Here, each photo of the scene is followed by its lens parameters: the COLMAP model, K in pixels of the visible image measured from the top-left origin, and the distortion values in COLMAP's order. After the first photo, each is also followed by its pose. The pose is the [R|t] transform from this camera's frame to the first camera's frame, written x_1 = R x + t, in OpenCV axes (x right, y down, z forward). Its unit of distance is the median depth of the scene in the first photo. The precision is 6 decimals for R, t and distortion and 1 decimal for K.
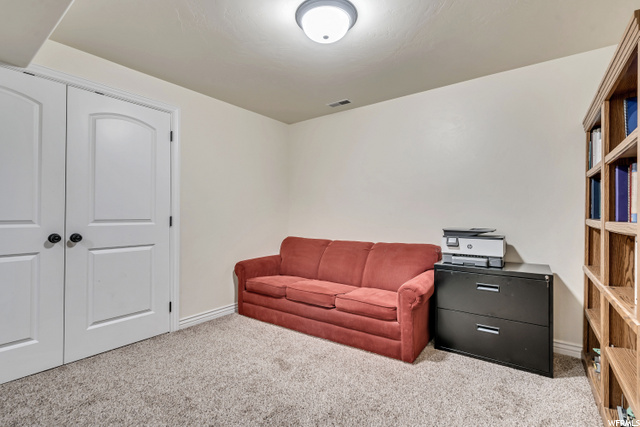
lens RADIAL K [[291.2, 0, 318.8], [0, 291.2, 211.3], [0, 0, 1]] dist [-0.001607, 0.000331]
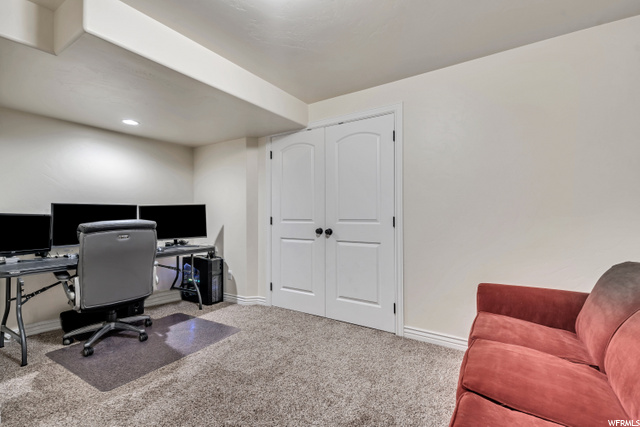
lens RADIAL K [[291.2, 0, 318.8], [0, 291.2, 211.3], [0, 0, 1]] dist [-0.001607, 0.000331]
pose [[0.061471, -0.010255, -0.998056, 0.521097], [0.016722, 0.999817, -0.009243, 0.003145], [0.997969, -0.016121, 0.061631, 0.772099]]
